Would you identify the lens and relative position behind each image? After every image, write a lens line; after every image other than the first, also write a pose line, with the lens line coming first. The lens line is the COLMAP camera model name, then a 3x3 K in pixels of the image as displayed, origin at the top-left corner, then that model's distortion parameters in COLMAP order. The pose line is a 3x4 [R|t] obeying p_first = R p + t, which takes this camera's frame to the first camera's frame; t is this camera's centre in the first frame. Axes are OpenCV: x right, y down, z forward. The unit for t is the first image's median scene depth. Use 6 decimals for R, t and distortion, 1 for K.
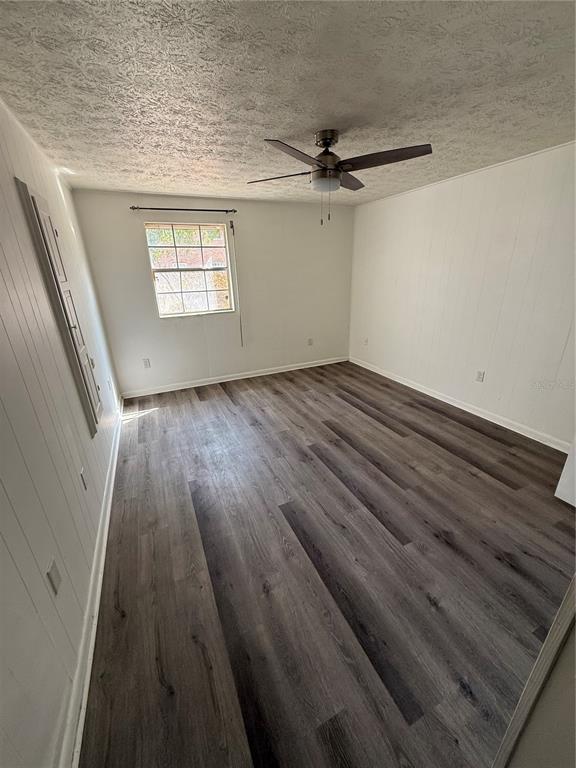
lens RADIAL K [[306.0, 0, 288.0], [0, 306.0, 384.0], [0, 0, 1]] dist [-0.000872, -0.000156]
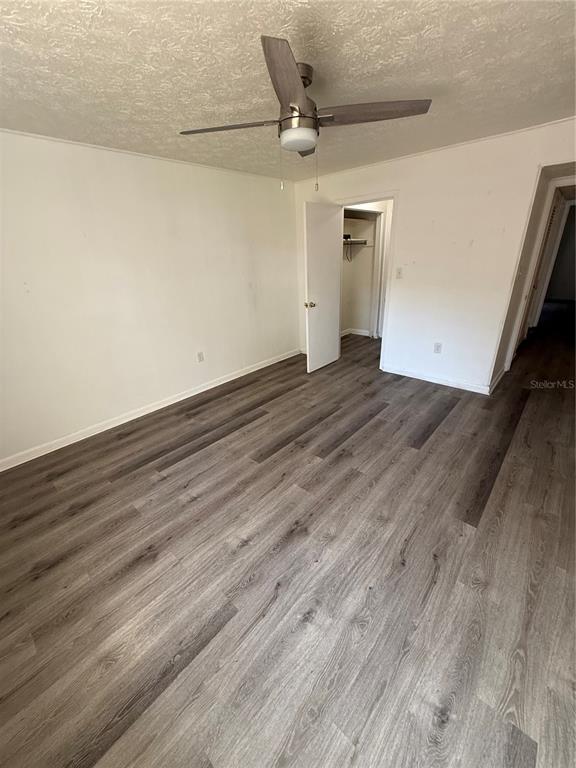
lens RADIAL K [[306.0, 0, 288.0], [0, 306.0, 384.0], [0, 0, 1]] dist [-0.000872, -0.000156]
pose [[-0.399111, -0.322863, 0.858178, -0.491640], [0.374816, 0.796731, 0.474061, -0.354813], [-0.836793, 0.510862, -0.196970, 0.993405]]
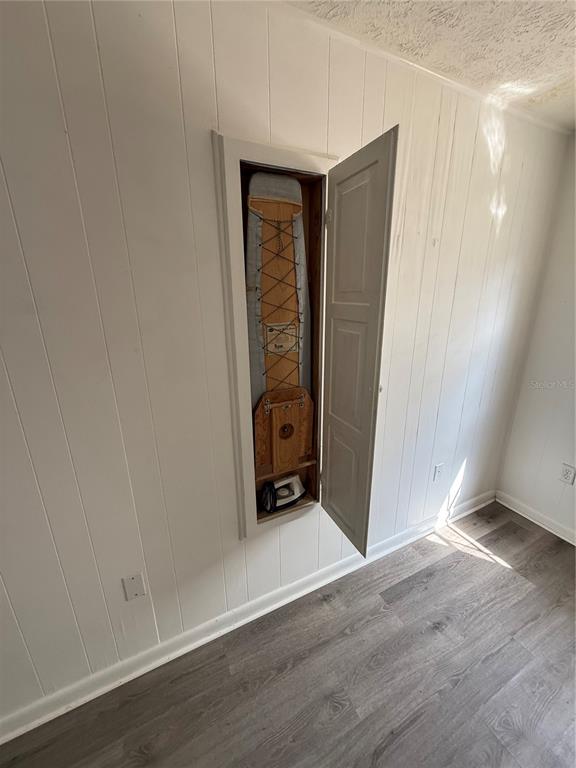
lens RADIAL K [[306.0, 0, 288.0], [0, 306.0, 384.0], [0, 0, 1]] dist [-0.000872, -0.000156]
pose [[0.036525, 0.313316, -0.948946, -0.082429], [-0.351775, 0.892834, 0.281250, -0.217618], [0.935372, 0.323543, 0.142828, 0.585342]]
